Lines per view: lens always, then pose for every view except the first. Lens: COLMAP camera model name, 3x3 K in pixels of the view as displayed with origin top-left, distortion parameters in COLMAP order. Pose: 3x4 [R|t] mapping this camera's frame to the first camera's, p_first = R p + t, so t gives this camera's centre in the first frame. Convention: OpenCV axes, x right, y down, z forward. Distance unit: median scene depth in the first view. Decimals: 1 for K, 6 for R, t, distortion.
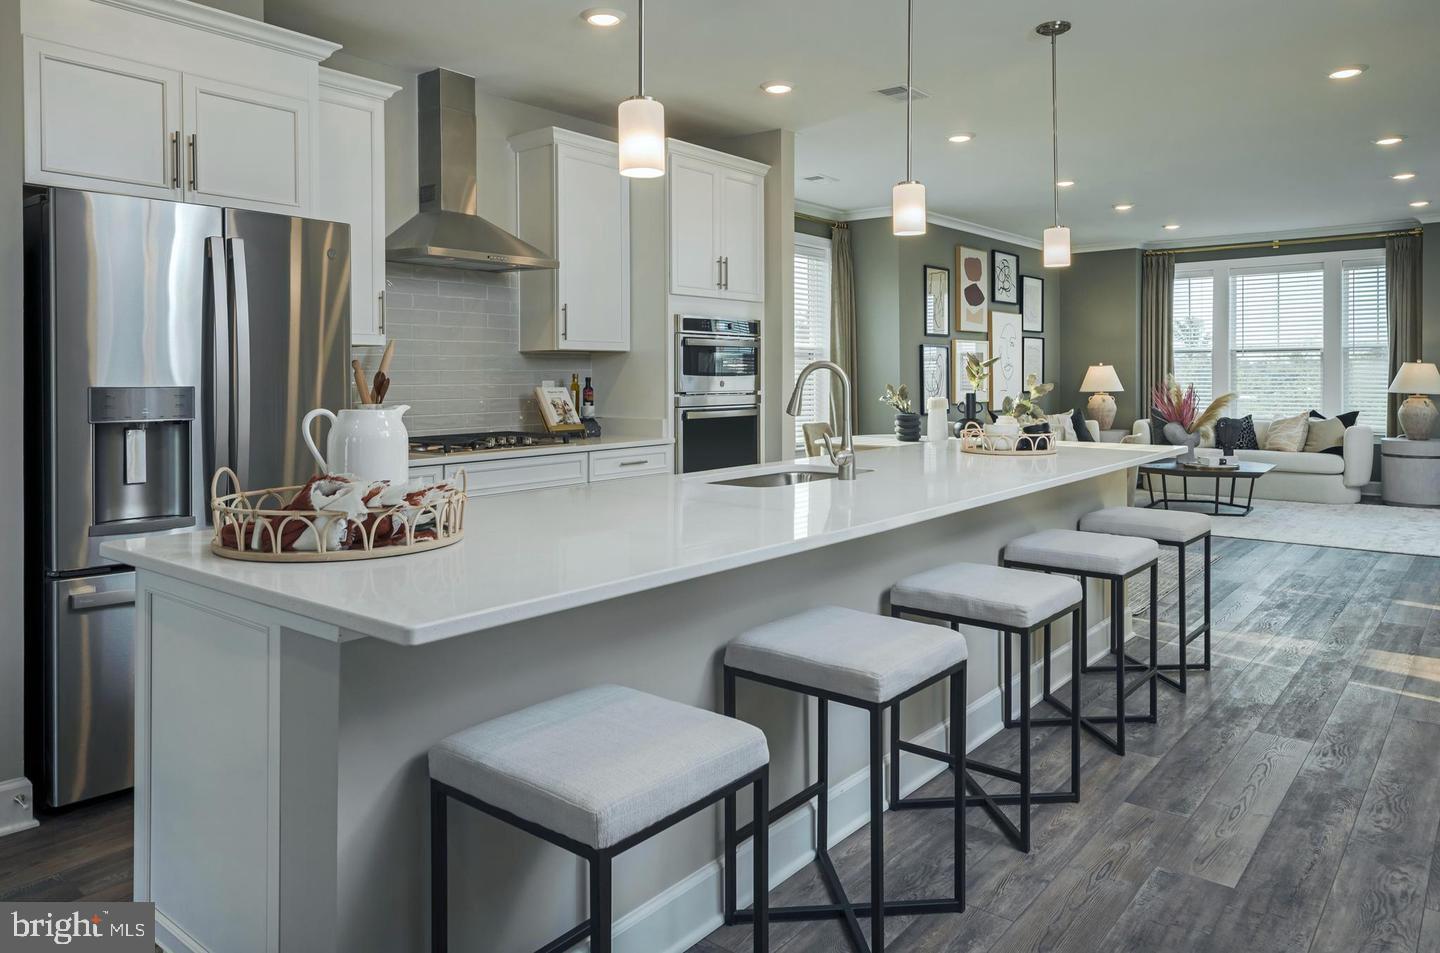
lens RADIAL K [[951.3, 0, 717.6], [0, 951.3, 464.1], [0, 0, 1]] dist [0.000281, 0.001026]
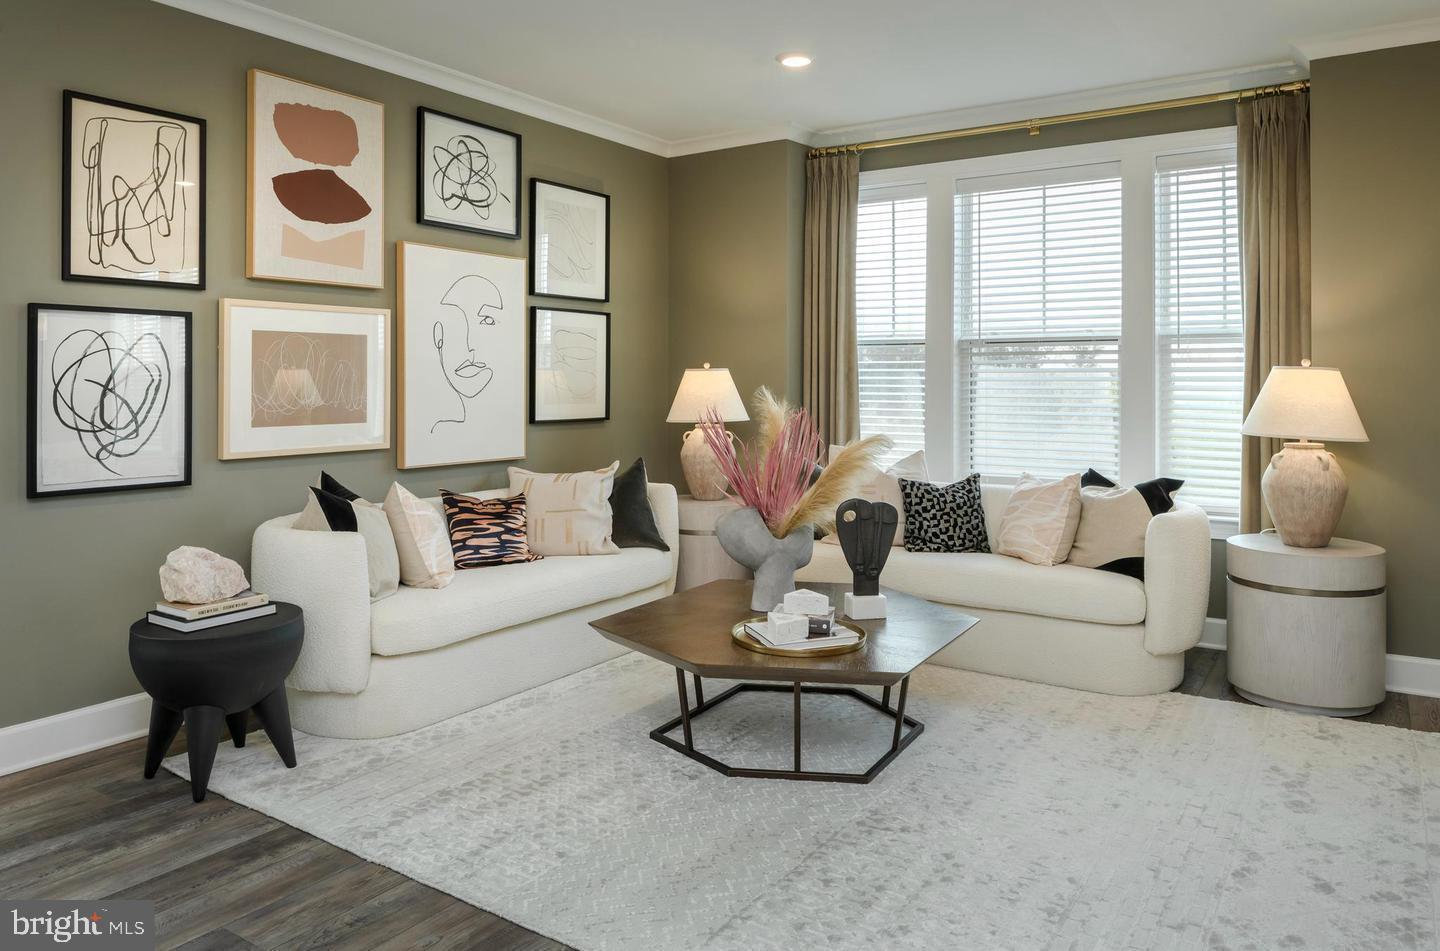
lens RADIAL K [[984.8, 0, 720.0], [0, 984.8, 475.5], [0, 0, 1]] dist [-0.001229, -0.044296]
pose [[0.994505, -0.000456, 0.104689, 0.393722], [0.000647, 0.999998, -0.001791, -0.052381], [-0.104688, 0.001848, 0.994503, 0.541806]]
